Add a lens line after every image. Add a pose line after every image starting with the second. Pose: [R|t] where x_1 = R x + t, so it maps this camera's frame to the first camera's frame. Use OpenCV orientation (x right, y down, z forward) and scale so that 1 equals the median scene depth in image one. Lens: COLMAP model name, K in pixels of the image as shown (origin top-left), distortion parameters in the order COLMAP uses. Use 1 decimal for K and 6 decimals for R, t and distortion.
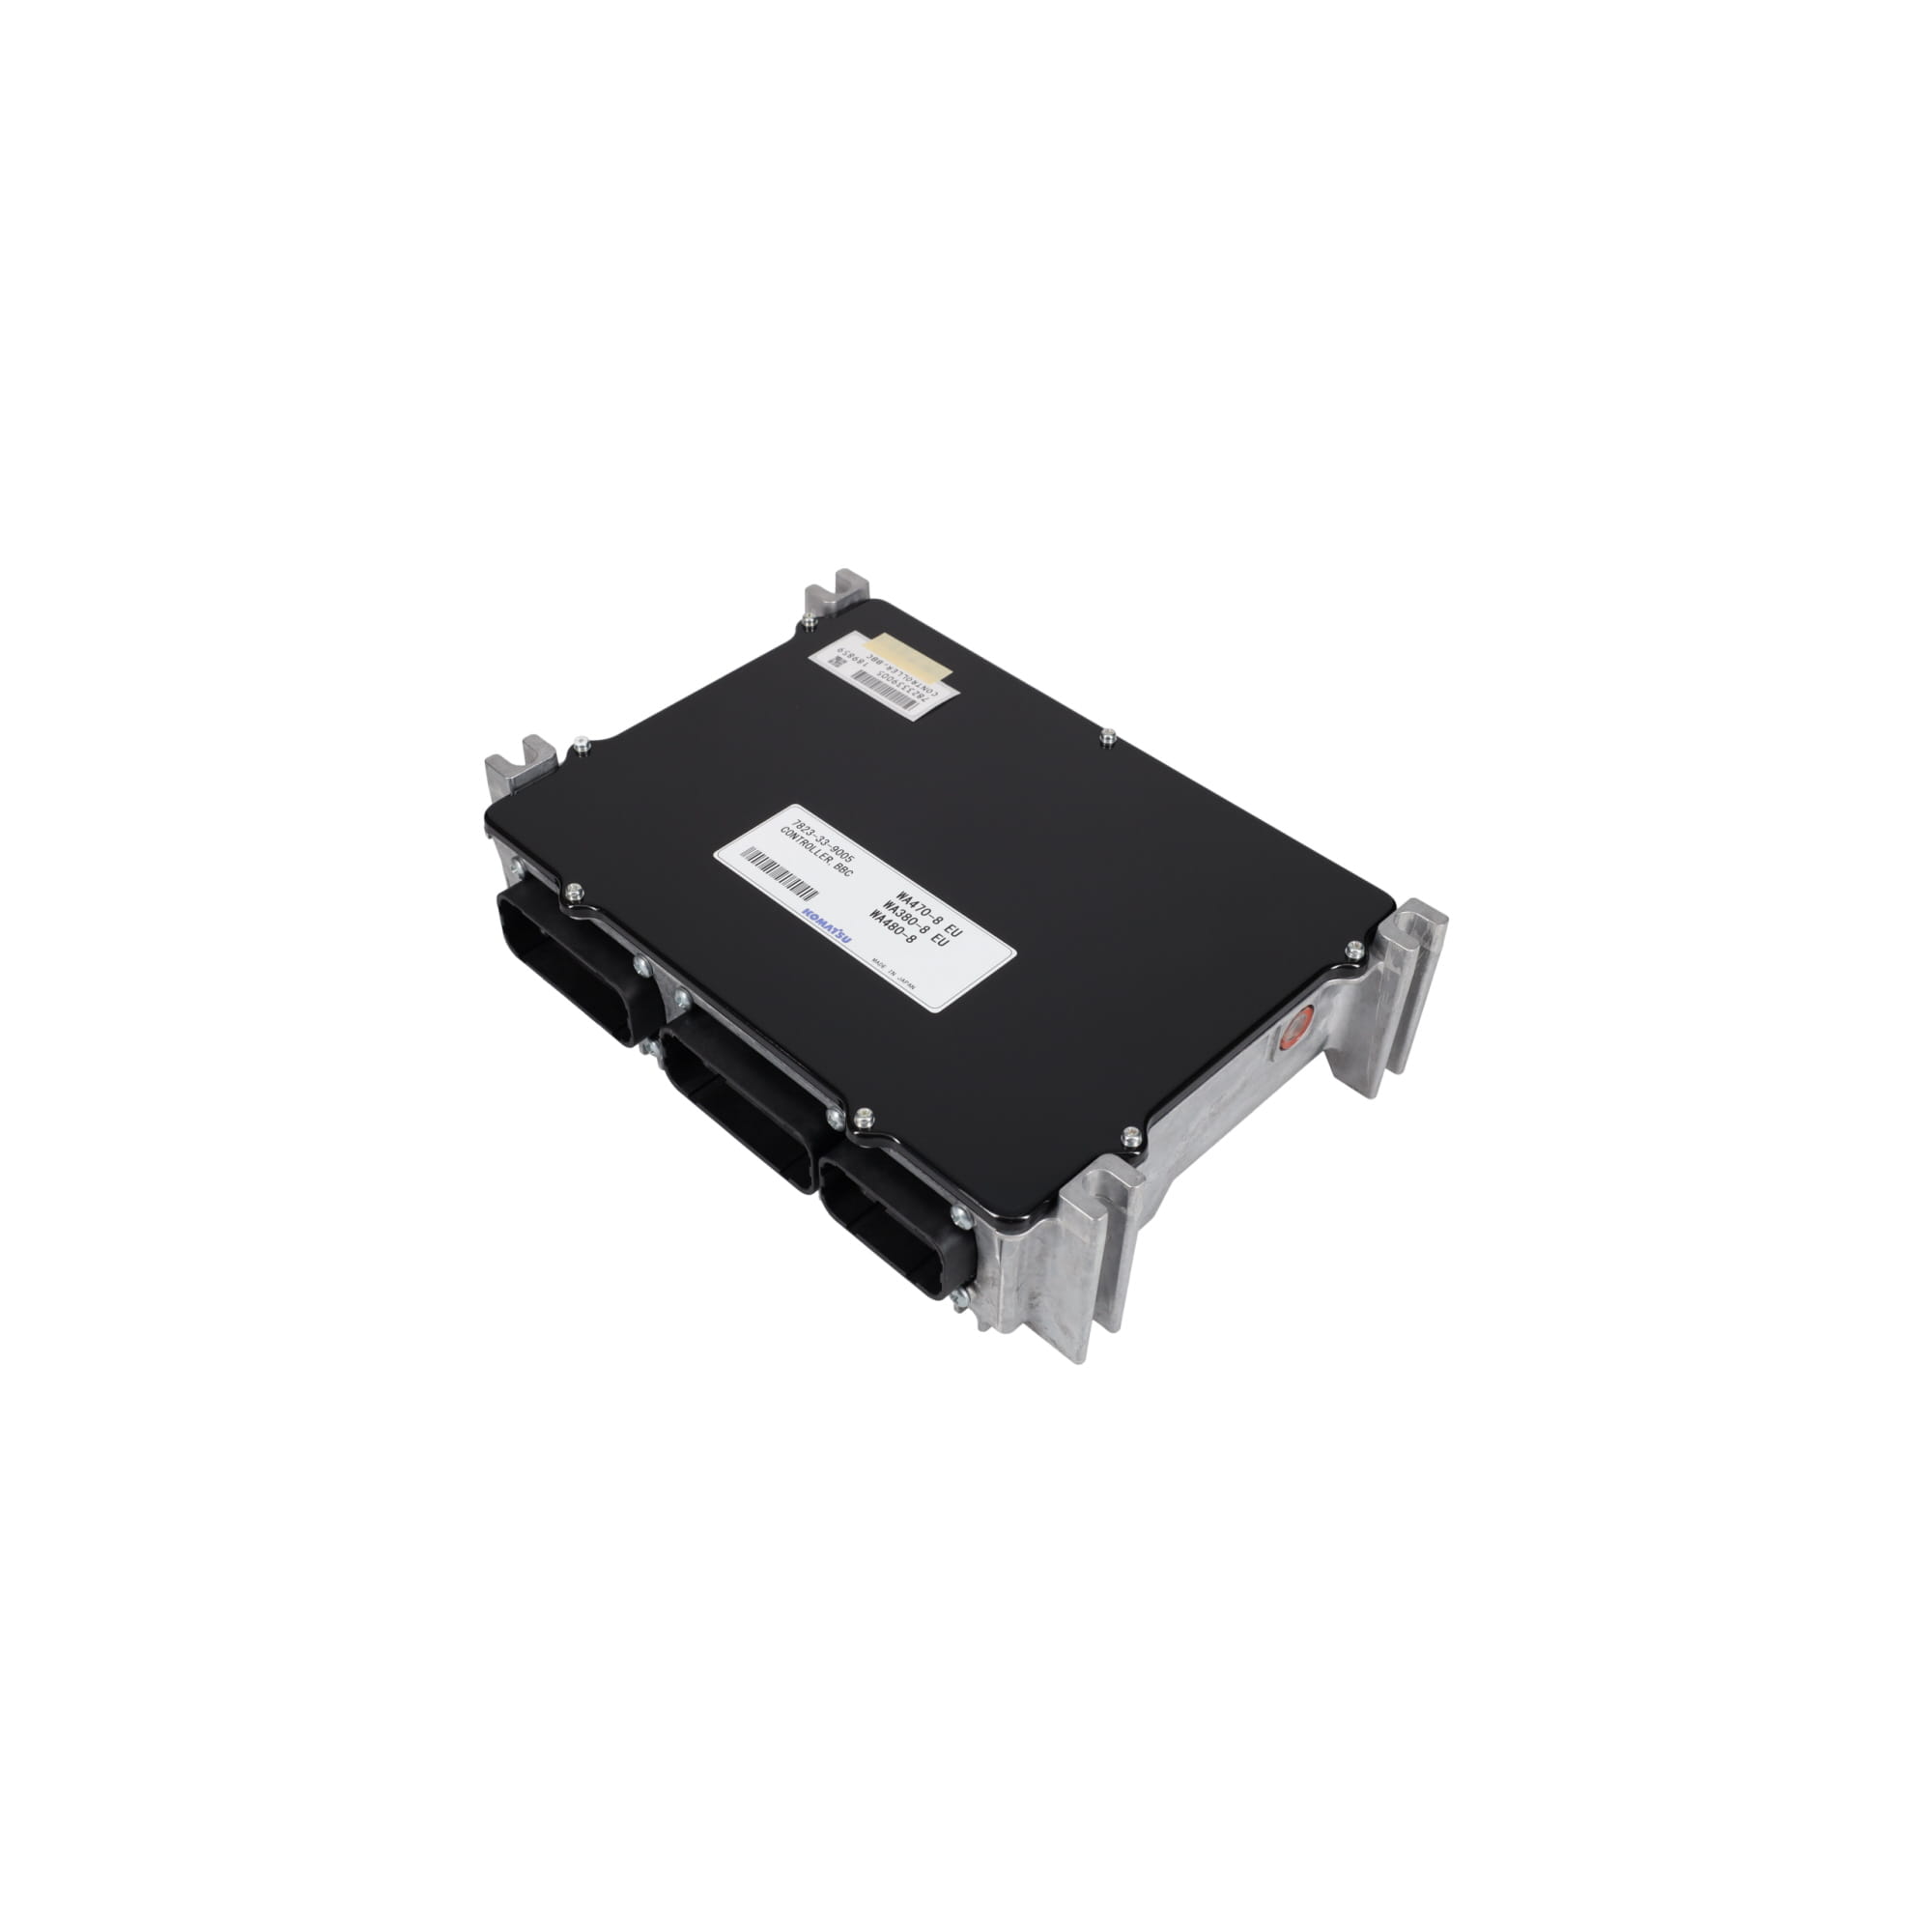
lens RADIAL K [[1892.1, 0, 961.4], [0, 1892.1, 974.9], [0, 0, 1]] dist [-0.012287, 0.000000]
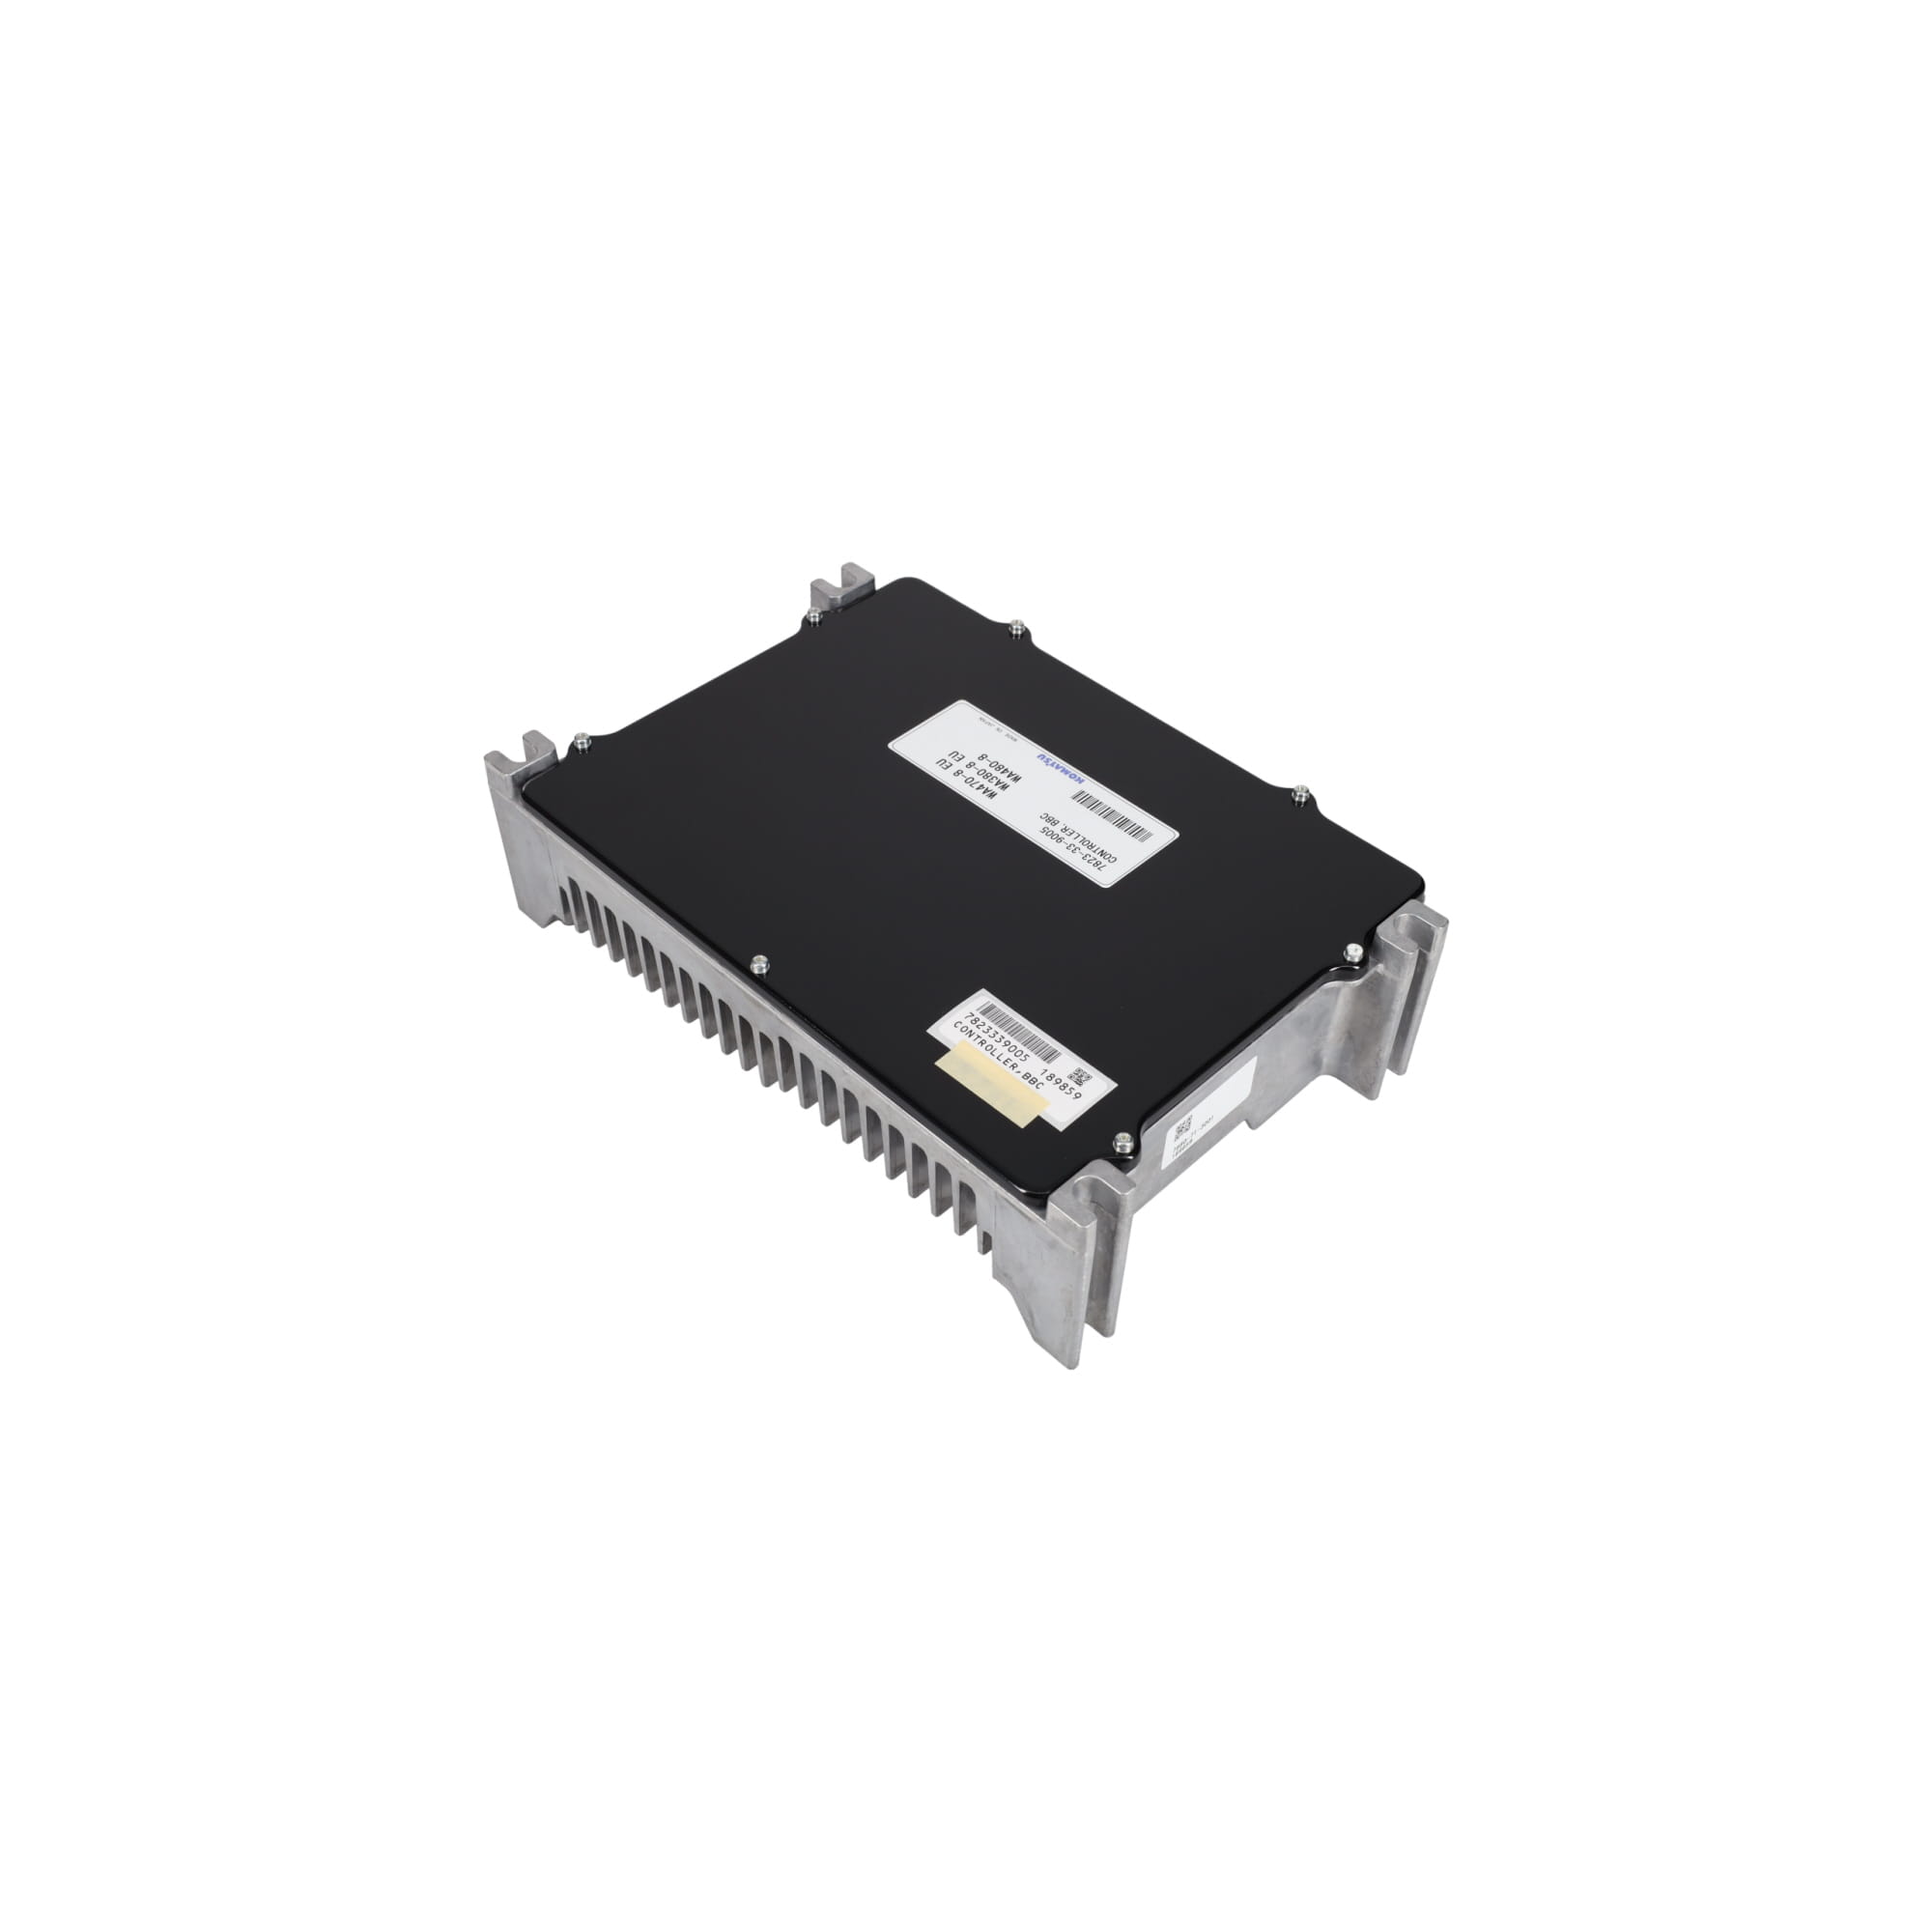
lens RADIAL K [[1892.1, 0, 970.9], [0, 1892.1, 962.1], [0, 0, 1]] dist [-0.012287, 0.000000]
pose [[-0.999254, -0.035845, -0.014346, -0.007577], [-0.013958, -0.011037, 0.999842, -1.061395], [-0.035997, 0.999296, 0.010528, 1.048665]]
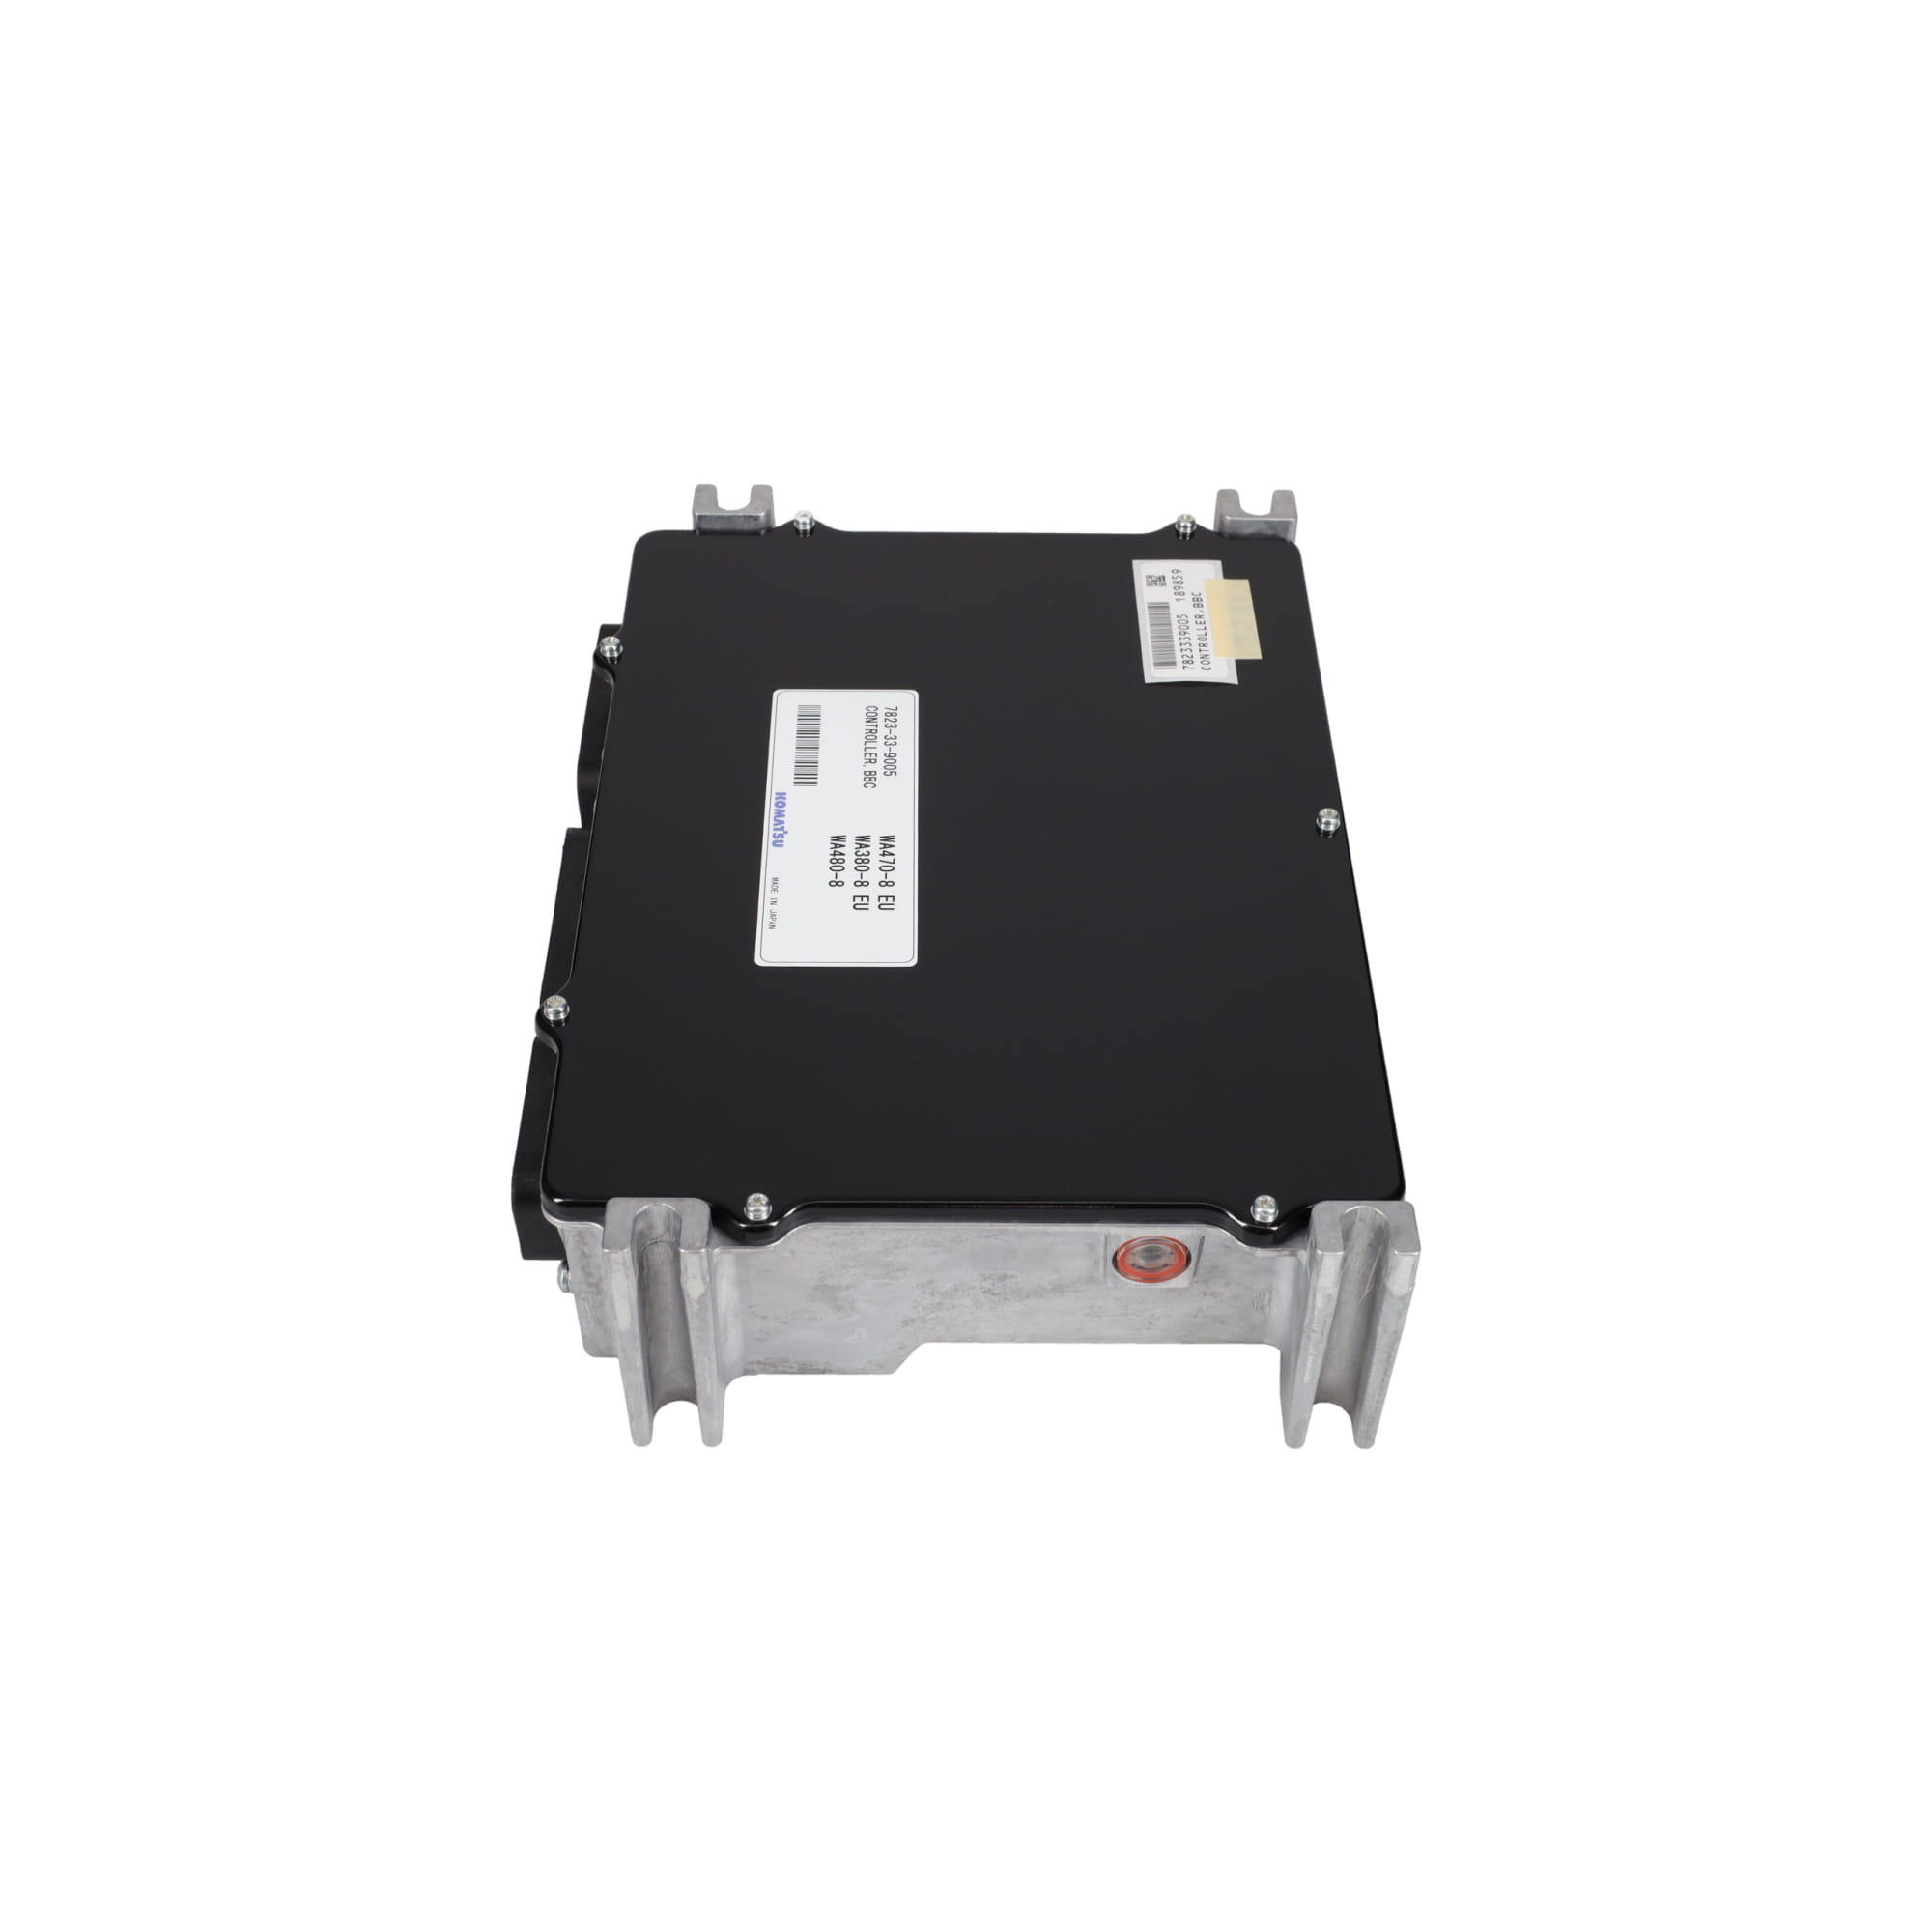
lens RADIAL K [[2555.4, 0, 976.8], [0, 2555.4, 966.7], [0, 0, 1]] dist [0.024229, 0.000000]
pose [[0.700567, 0.494158, -0.514796, 0.533777], [-0.505798, 0.852762, 0.130252, -0.145783], [0.503363, 0.169133, 0.847361, 0.147455]]
